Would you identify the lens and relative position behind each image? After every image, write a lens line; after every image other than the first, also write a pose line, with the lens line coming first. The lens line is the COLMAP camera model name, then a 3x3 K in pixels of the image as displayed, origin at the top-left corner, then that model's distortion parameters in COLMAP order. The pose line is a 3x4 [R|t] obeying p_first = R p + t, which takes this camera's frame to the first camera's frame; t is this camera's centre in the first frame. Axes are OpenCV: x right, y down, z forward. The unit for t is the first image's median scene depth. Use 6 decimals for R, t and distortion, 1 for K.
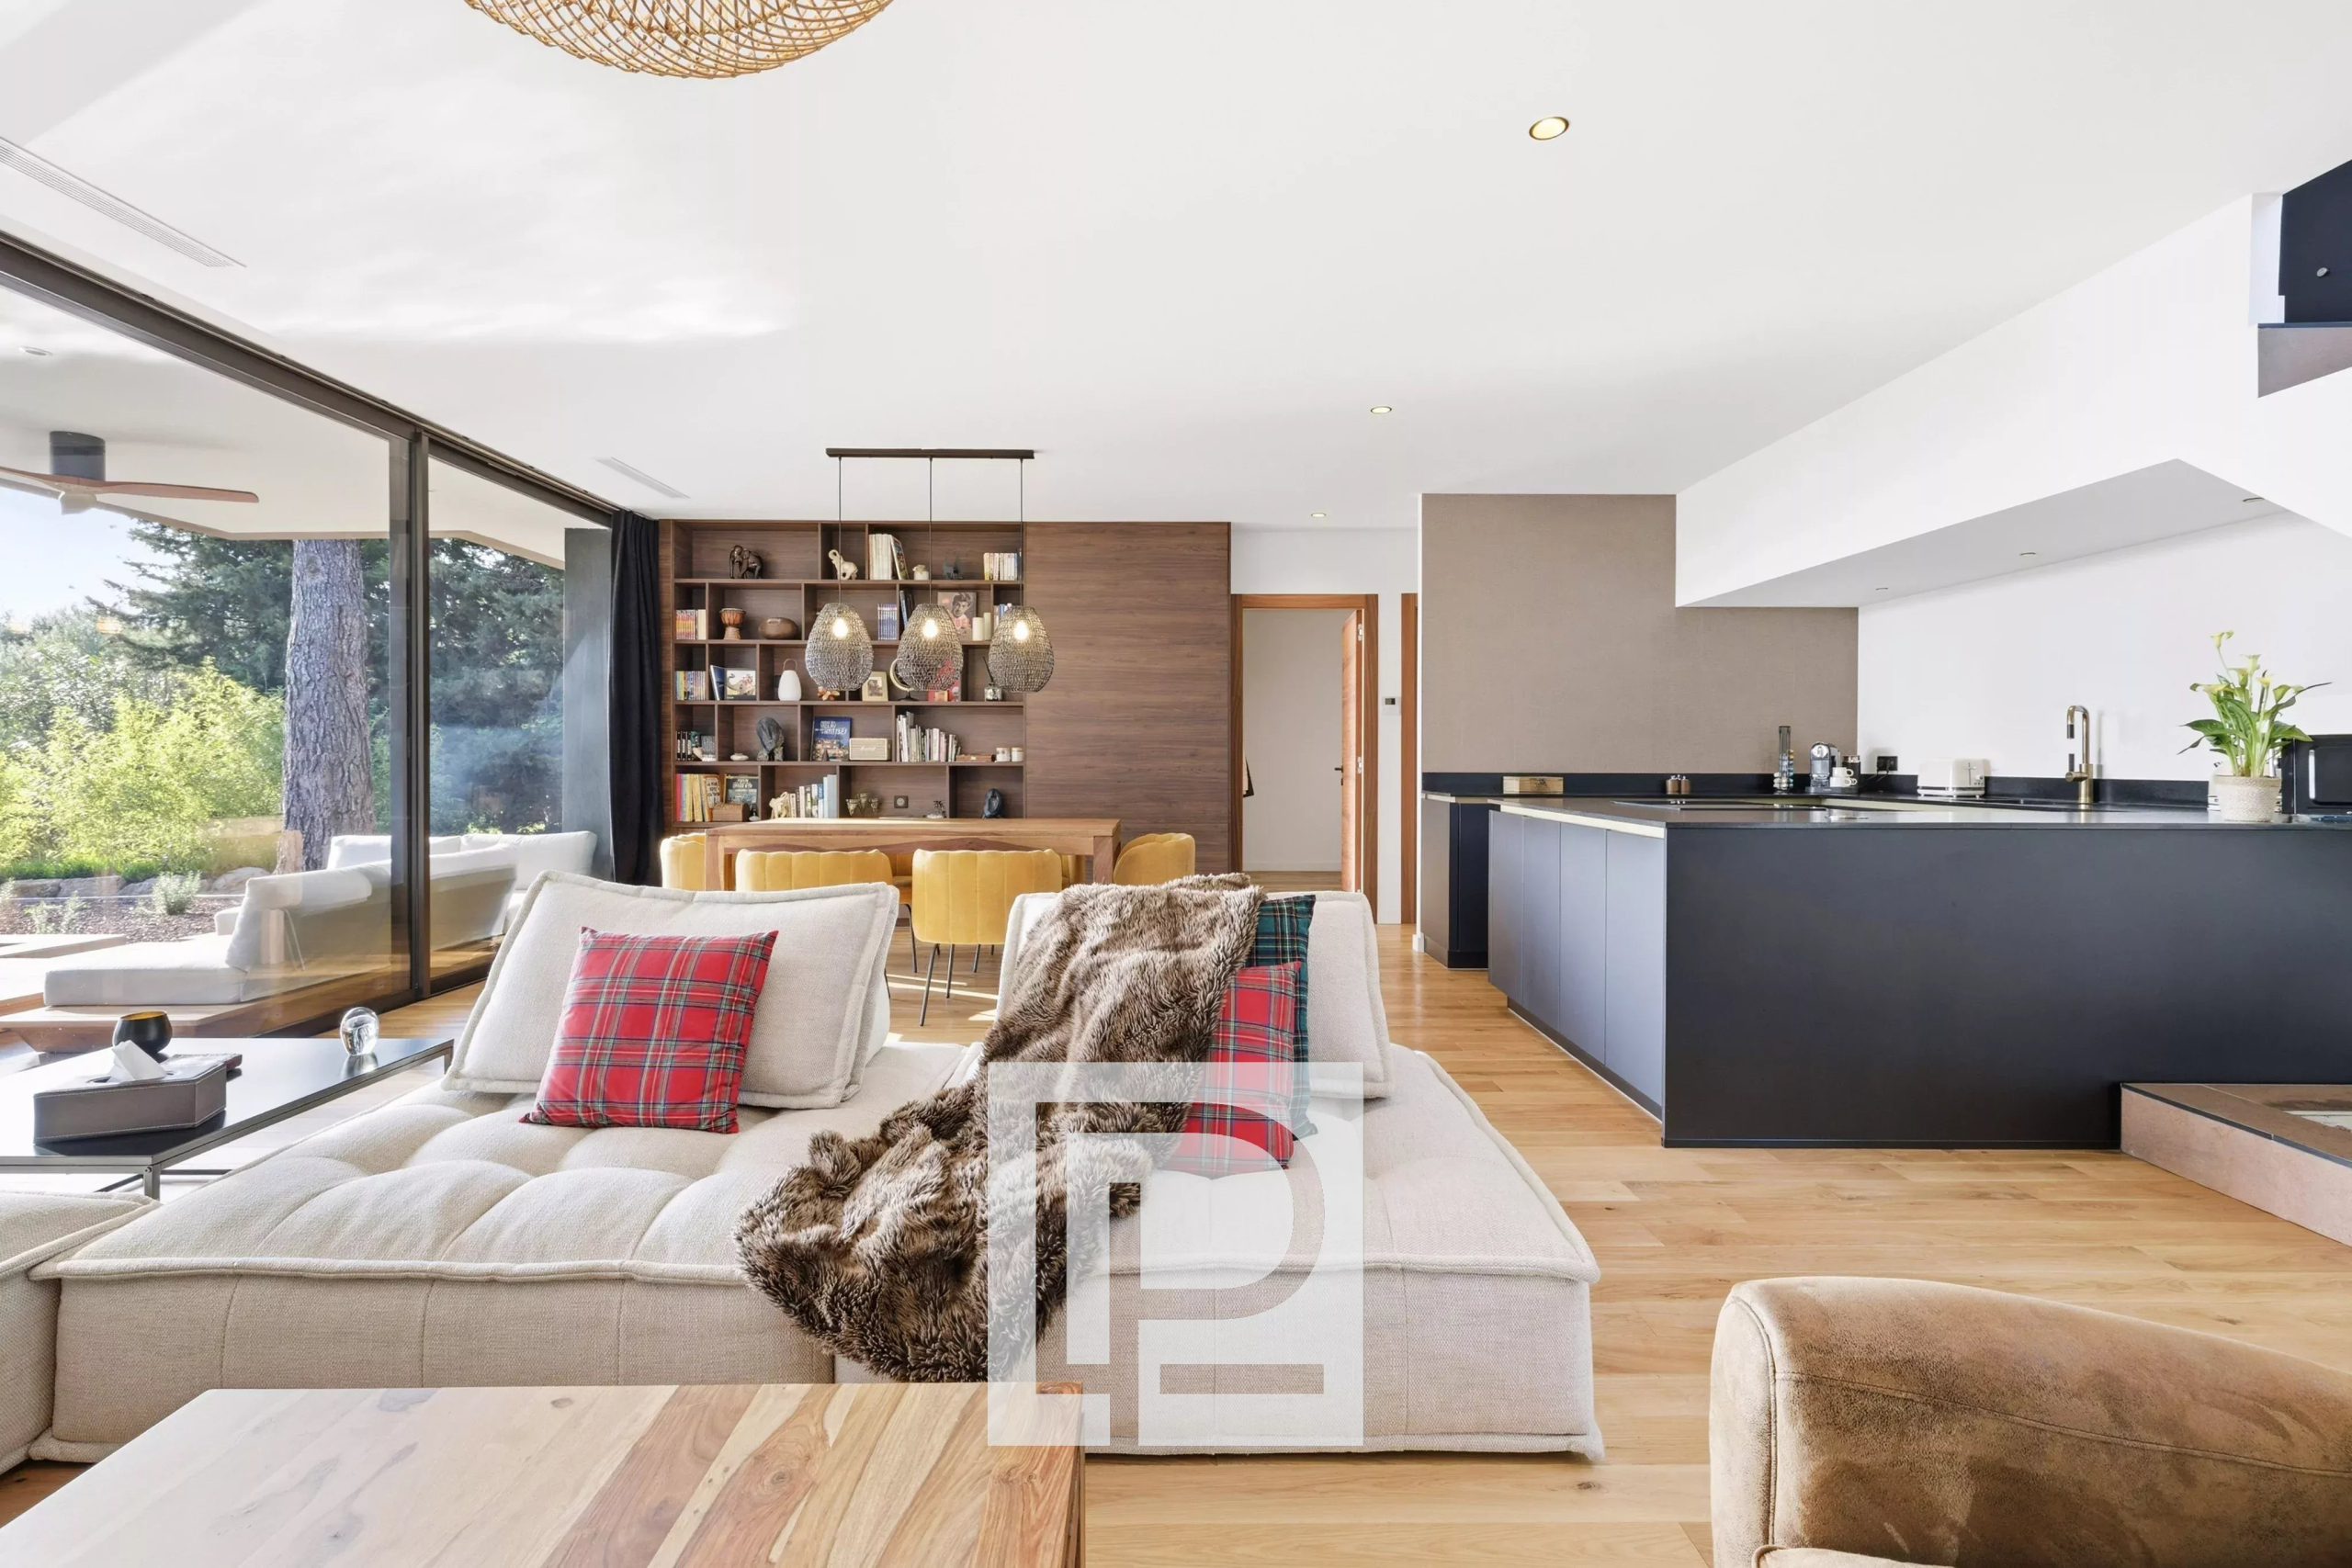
lens RADIAL K [[1041.9, 0, 1178.8], [0, 1041.9, 776.9], [0, 0, 1]] dist [-0.002130, 0.000389]
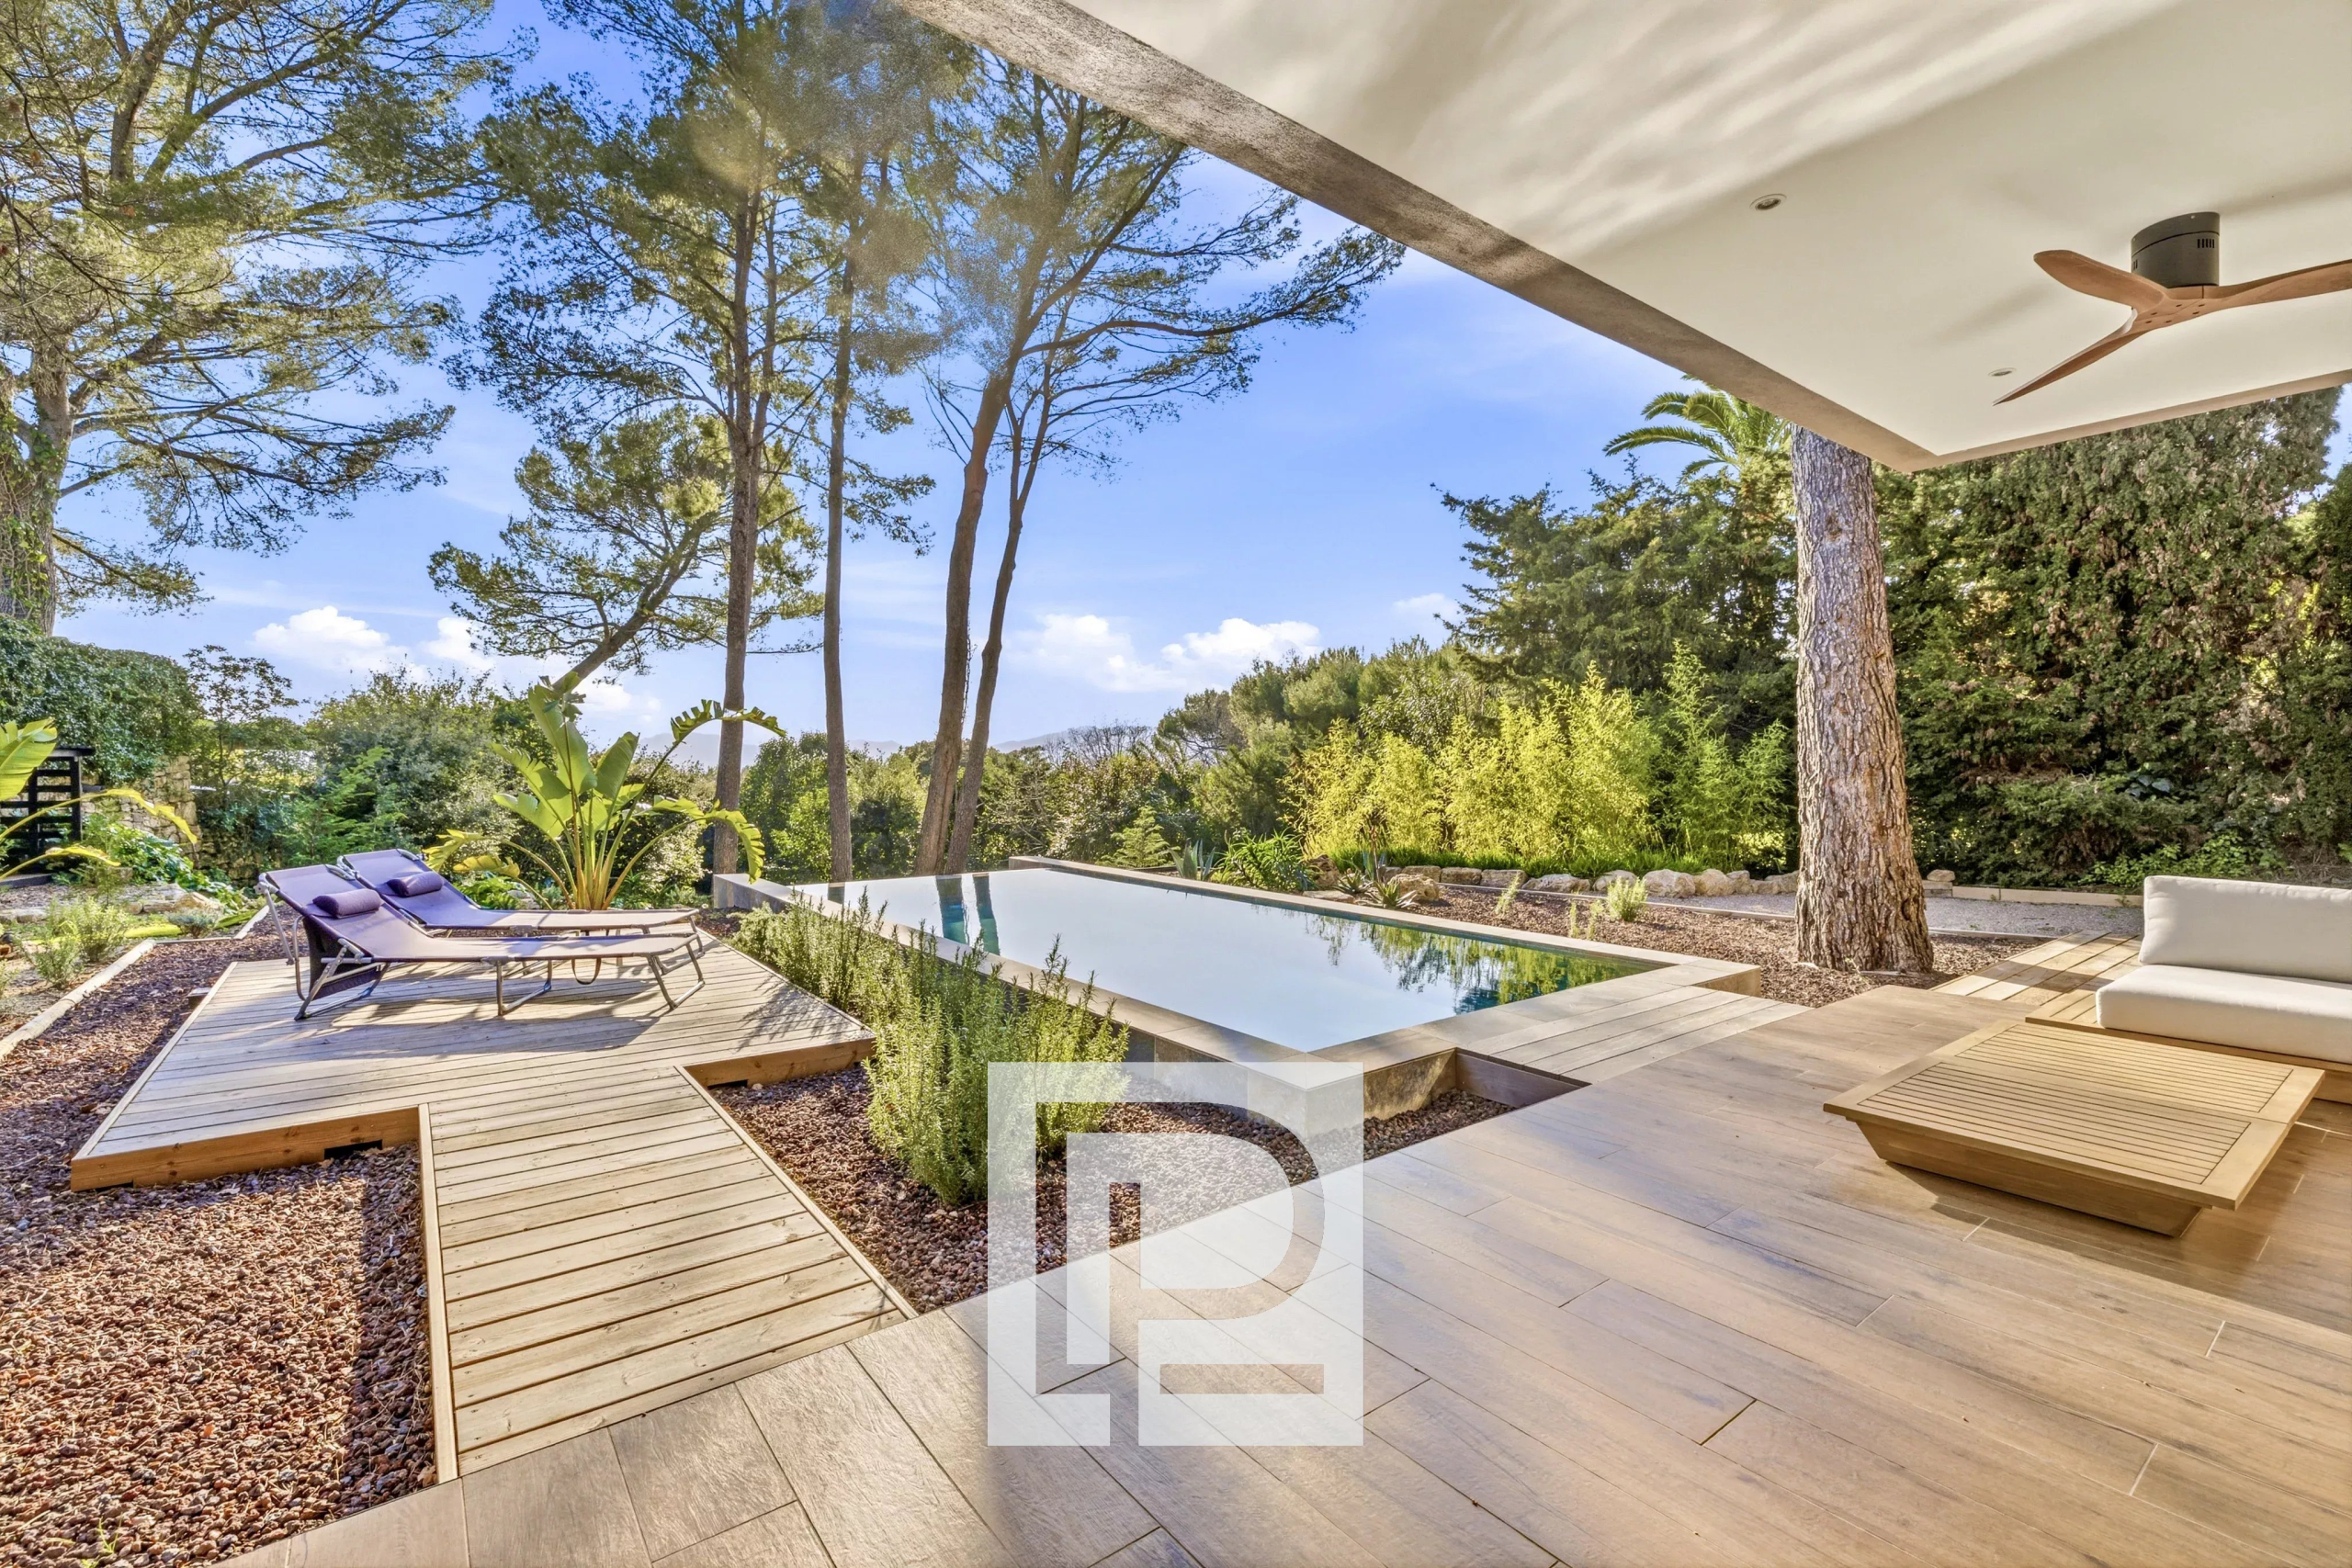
lens RADIAL K [[1014.7, 0, 1176.0], [0, 1014.7, 784.0], [0, 0, 1]] dist [-0.001321, -0.000060]
pose [[0.612310, 0.015746, -0.790461, -0.665951], [-0.012575, 0.999869, 0.010176, 0.000388], [0.790518, 0.003709, 0.612428, 0.124248]]
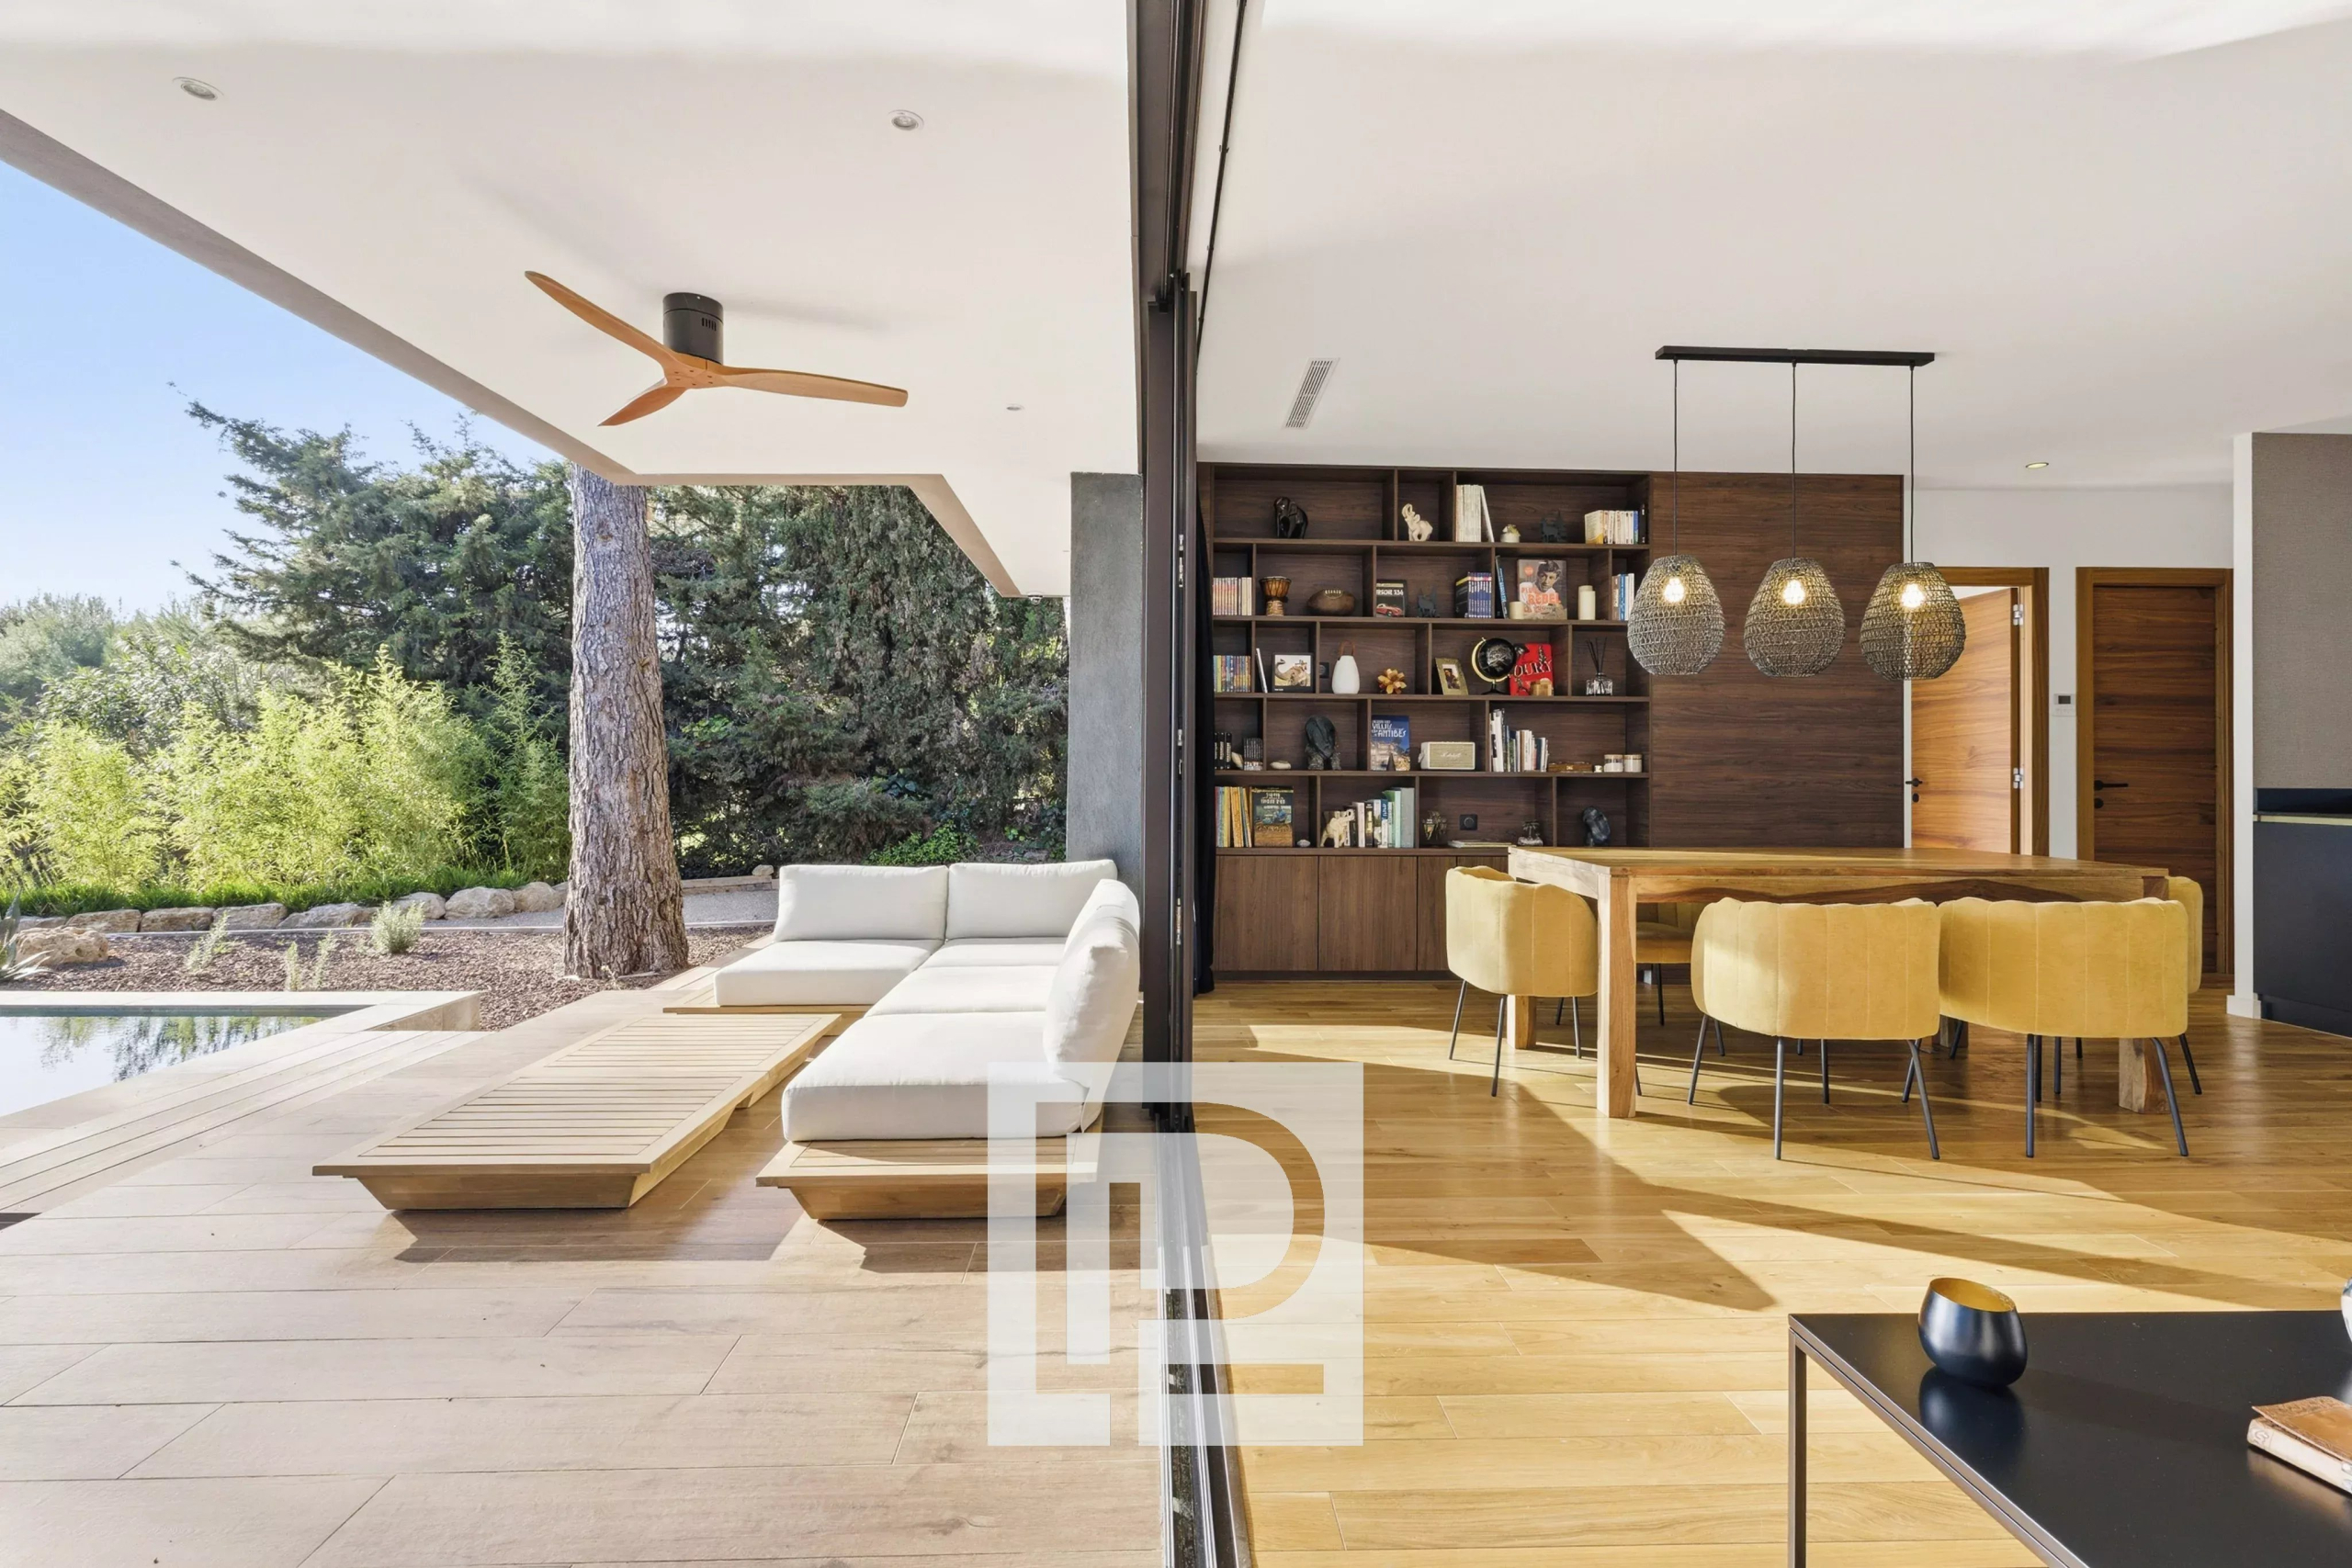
lens RADIAL K [[1059.0, 0, 1157.2], [0, 1059.0, 761.3], [0, 0, 1]] dist [-0.000659, 0.000453]
pose [[0.999637, 0.004215, 0.026616, -0.543338], [-0.003587, 0.999715, -0.023586, -0.002714], [-0.026707, 0.023482, 0.999367, 0.205639]]
